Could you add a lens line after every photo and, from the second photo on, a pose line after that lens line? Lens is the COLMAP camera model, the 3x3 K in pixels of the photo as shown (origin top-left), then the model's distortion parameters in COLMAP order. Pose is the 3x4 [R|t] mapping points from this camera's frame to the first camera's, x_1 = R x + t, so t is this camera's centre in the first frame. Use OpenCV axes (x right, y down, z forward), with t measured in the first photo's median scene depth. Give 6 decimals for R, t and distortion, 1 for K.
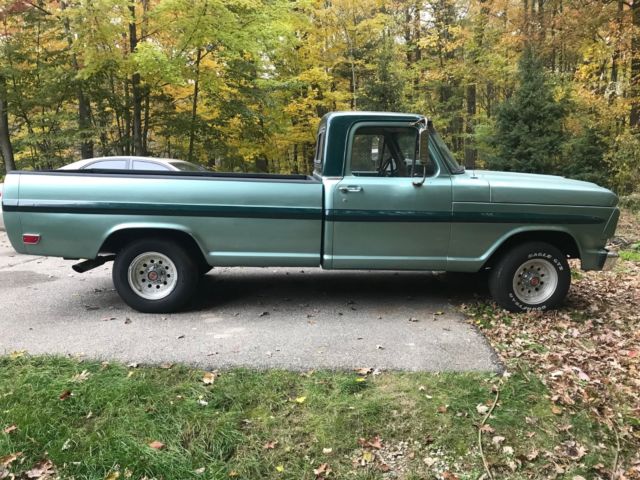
lens RADIAL K [[530.8, 0, 315.0], [0, 530.8, 240.6], [0, 0, 1]] dist [0.011465, 0.006483]
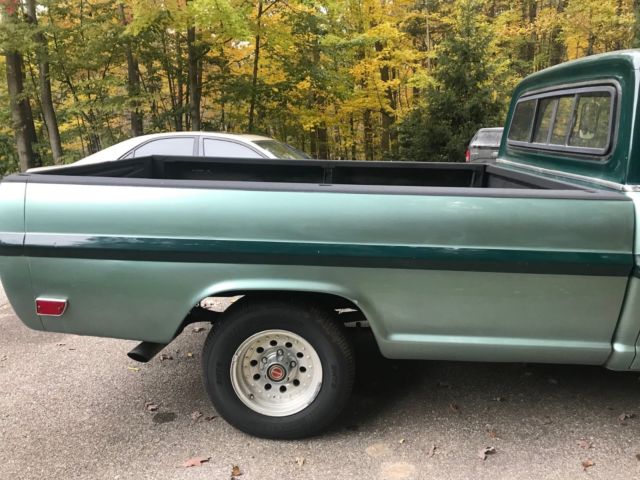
lens RADIAL K [[530.8, 0, 314.6], [0, 530.8, 242.8], [0, 0, 1]] dist [0.011465, 0.006483]
pose [[0.996667, 0.012285, -0.080645, -0.066280], [-0.007058, 0.997874, 0.064784, -0.028304], [0.081269, -0.063999, 0.994635, 0.142817]]
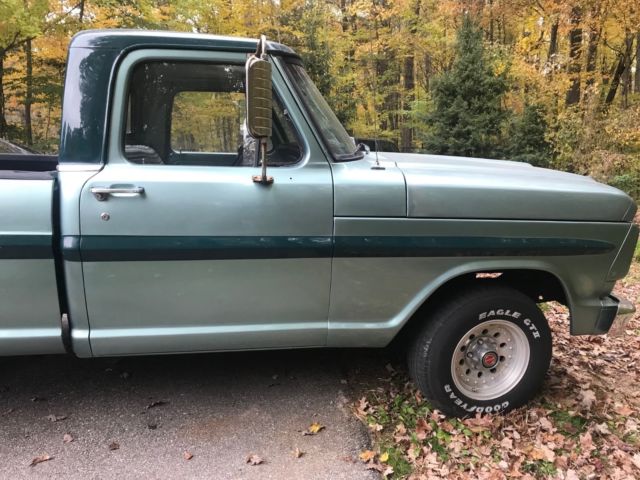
lens RADIAL K [[530.8, 0, 320.6], [0, 530.8, 245.1], [0, 0, 1]] dist [0.011465, 0.006483]
pose [[0.993226, -0.016355, 0.115044, 0.054495], [0.011009, 0.998837, 0.046945, -0.020146], [-0.115678, -0.045361, 0.992251, 0.146609]]
